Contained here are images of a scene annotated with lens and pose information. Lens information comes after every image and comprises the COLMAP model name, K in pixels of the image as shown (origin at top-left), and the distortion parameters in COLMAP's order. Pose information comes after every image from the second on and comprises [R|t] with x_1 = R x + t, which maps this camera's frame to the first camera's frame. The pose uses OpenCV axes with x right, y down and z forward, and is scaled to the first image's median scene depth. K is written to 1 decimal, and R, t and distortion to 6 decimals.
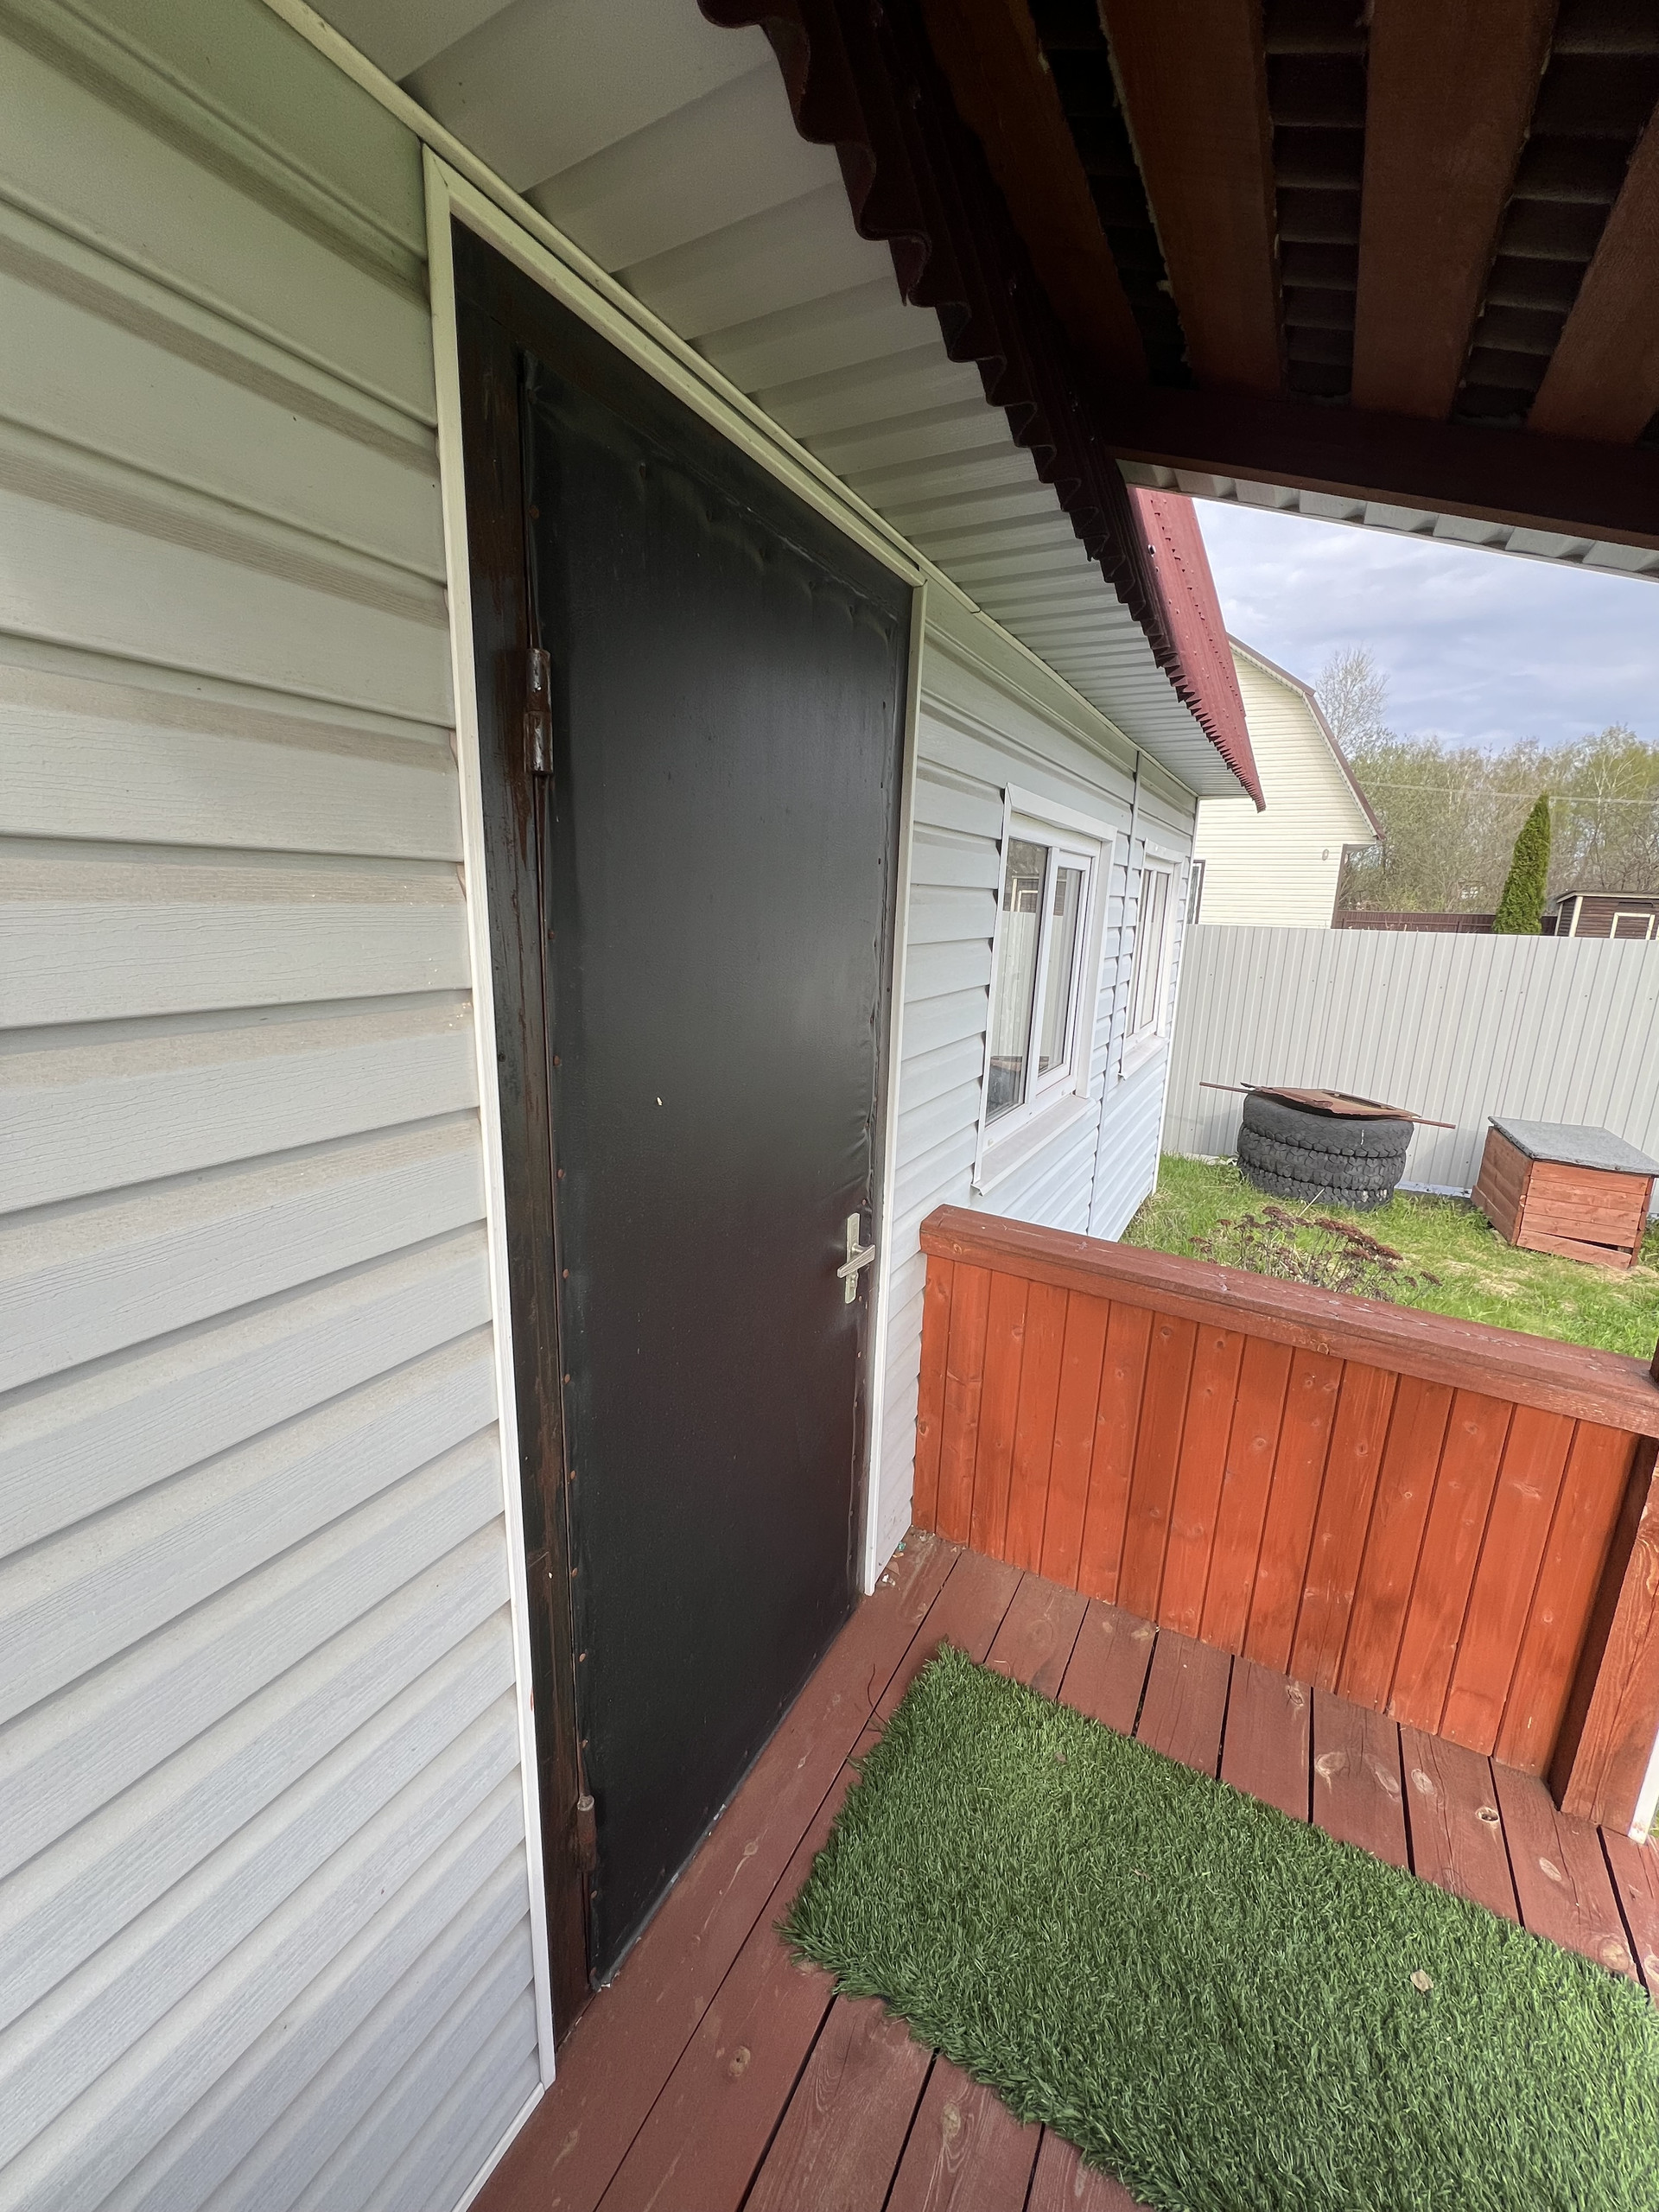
lens RADIAL K [[886.9, 0, 827.5], [0, 886.9, 1106.7], [0, 0, 1]] dist [-0.000854, 0.000297]
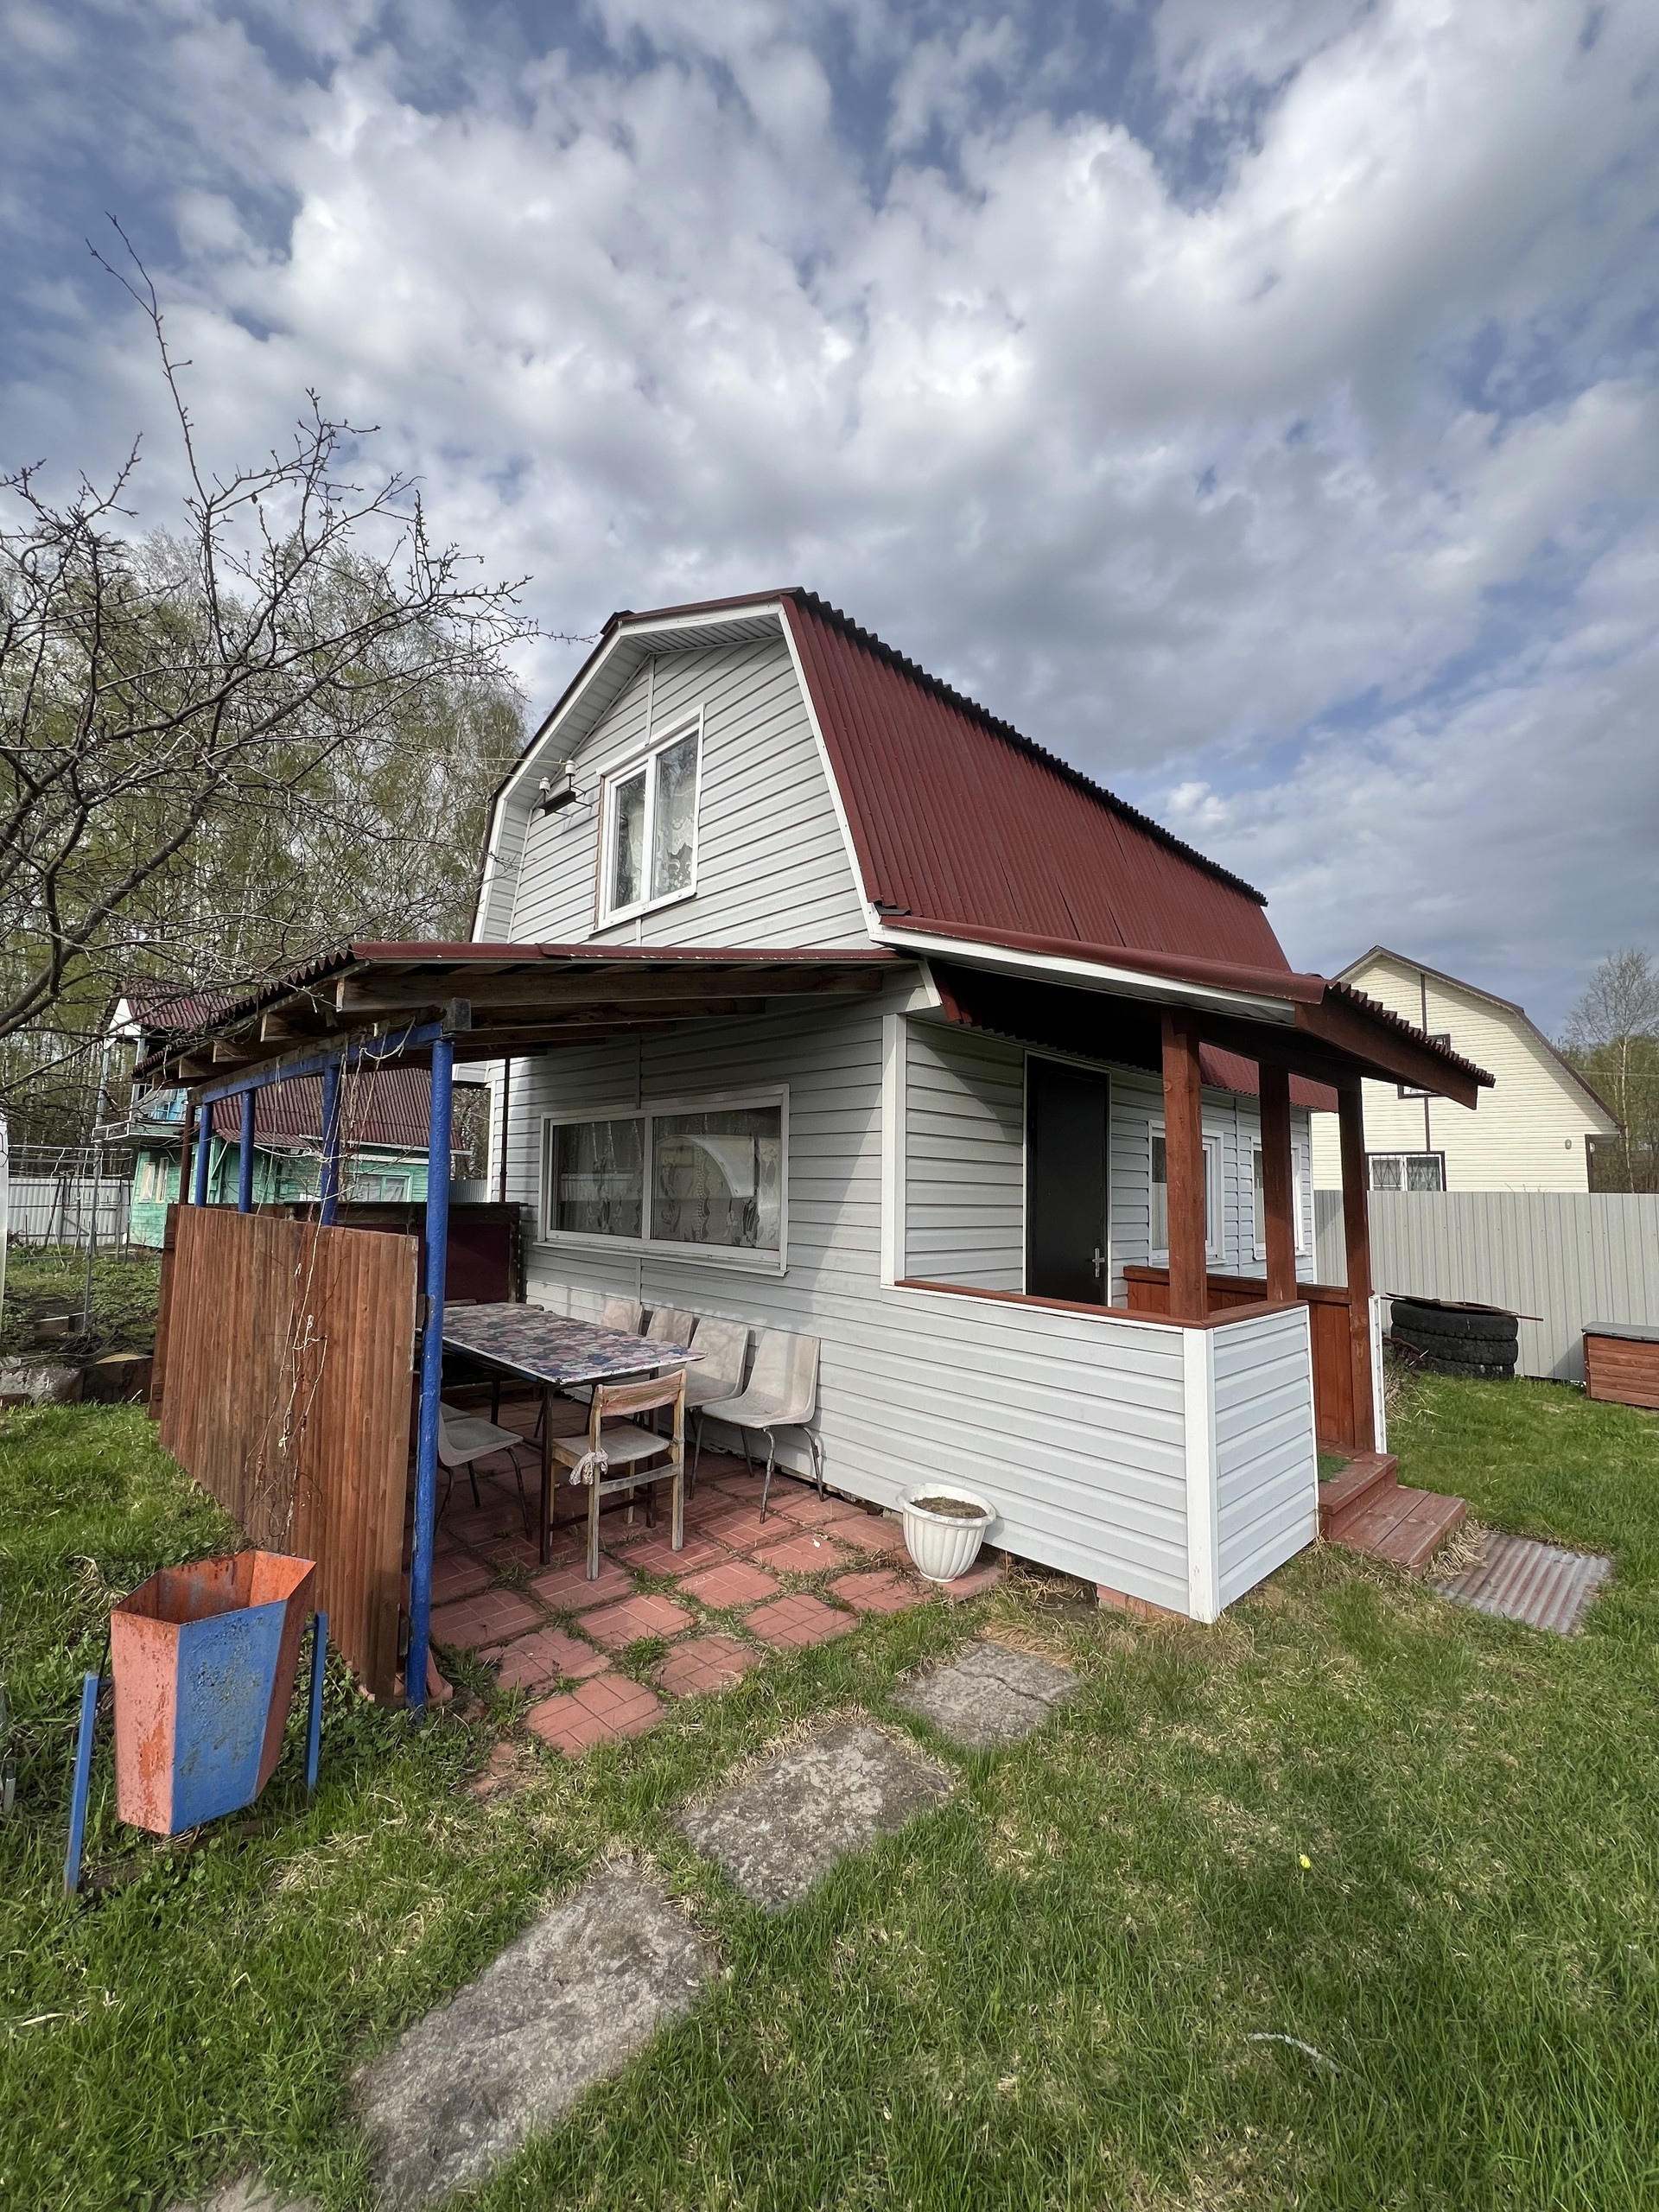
lens RADIAL K [[886.9, 0, 827.5], [0, 886.9, 1106.7], [0, 0, 1]] dist [-0.000854, 0.000297]
pose [[0.958764, -0.031843, -0.282416, 0.005284], [-0.062631, 0.945601, -0.319242, 0.299530], [0.277218, 0.323766, 0.904614, -0.985159]]
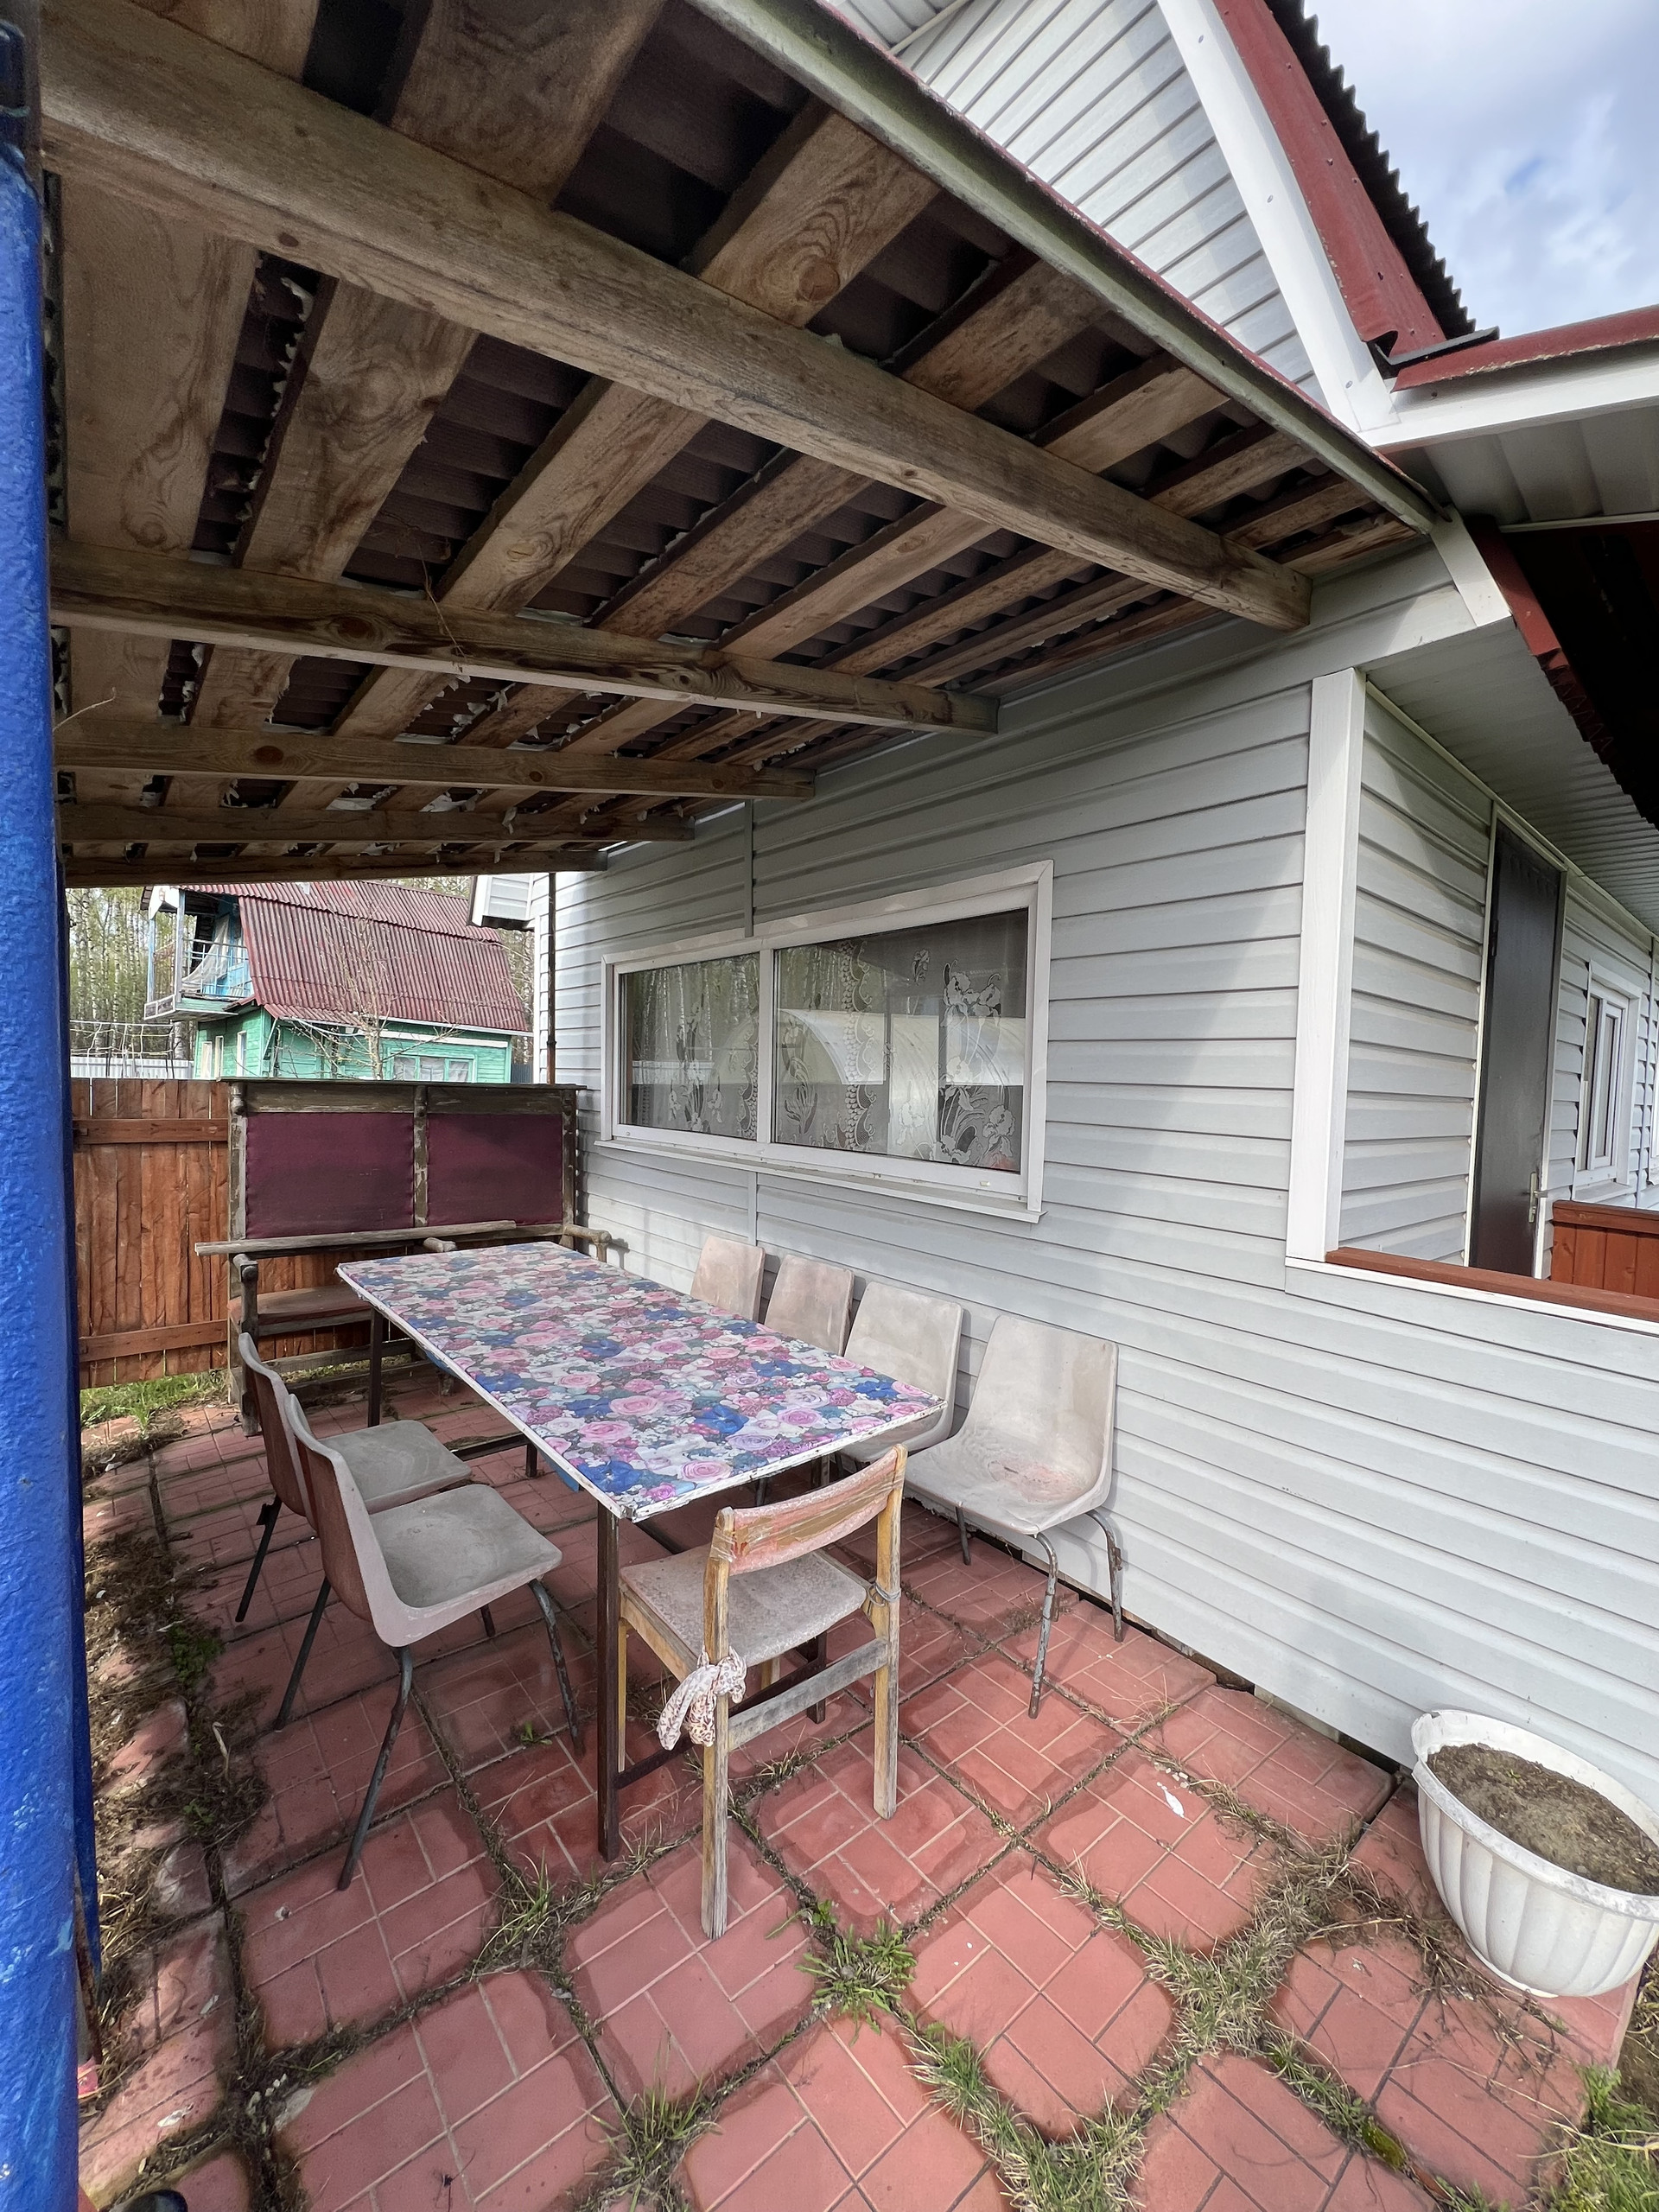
lens RADIAL K [[886.9, 0, 827.5], [0, 886.9, 1106.7], [0, 0, 1]] dist [-0.000854, 0.000297]
pose [[0.933957, 0.016634, -0.356999, -0.290312], [-0.091991, 0.976447, -0.195165, 0.202045], [0.345344, 0.215116, 0.913489, -0.535811]]
